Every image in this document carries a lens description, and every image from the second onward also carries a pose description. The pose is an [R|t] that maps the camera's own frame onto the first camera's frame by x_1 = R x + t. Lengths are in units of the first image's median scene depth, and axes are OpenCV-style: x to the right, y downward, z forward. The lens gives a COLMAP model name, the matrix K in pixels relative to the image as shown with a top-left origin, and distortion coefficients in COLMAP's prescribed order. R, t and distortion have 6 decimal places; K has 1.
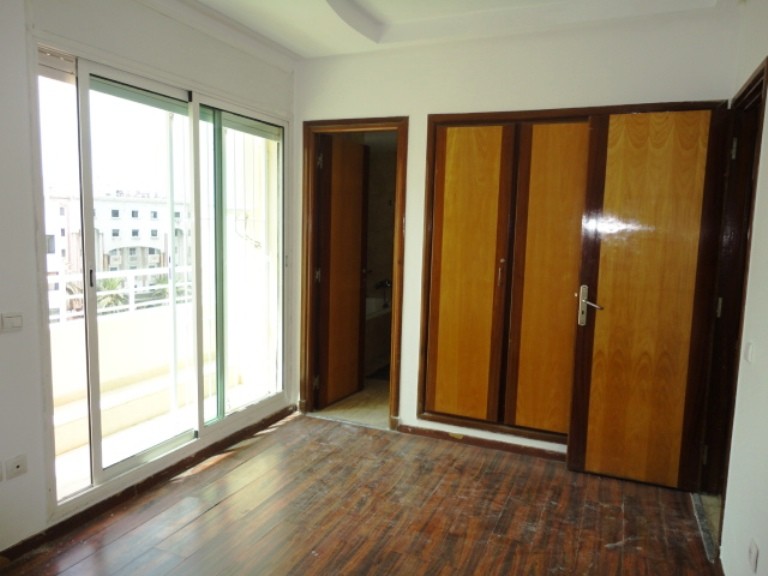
lens RADIAL K [[556.5, 0, 385.2], [0, 556.5, 288.6], [0, 0, 1]] dist [-0.000479, 0.001193]
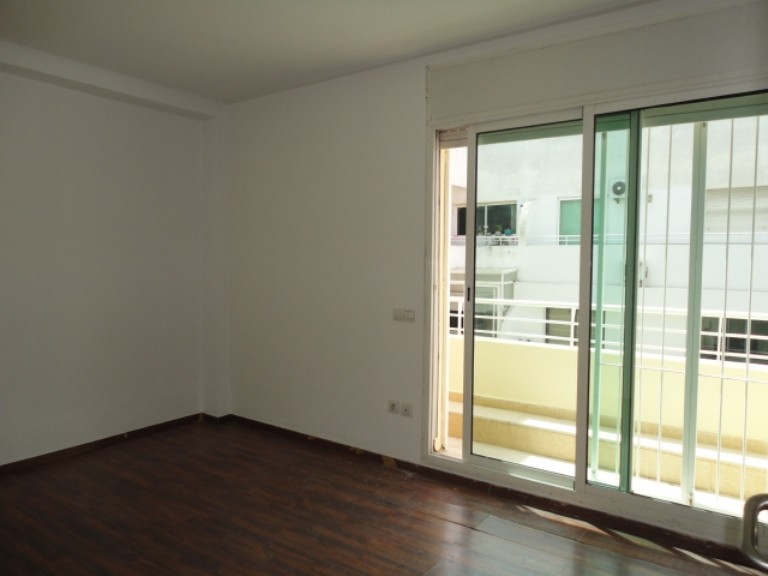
lens RADIAL K [[556.5, 0, 385.2], [0, 556.5, 288.6], [0, 0, 1]] dist [-0.000479, 0.001193]
pose [[-0.205751, 0.018724, -0.978425, 0.631170], [-0.129290, 0.990533, 0.046144, -0.054722], [0.970026, 0.135994, -0.201382, 0.907110]]
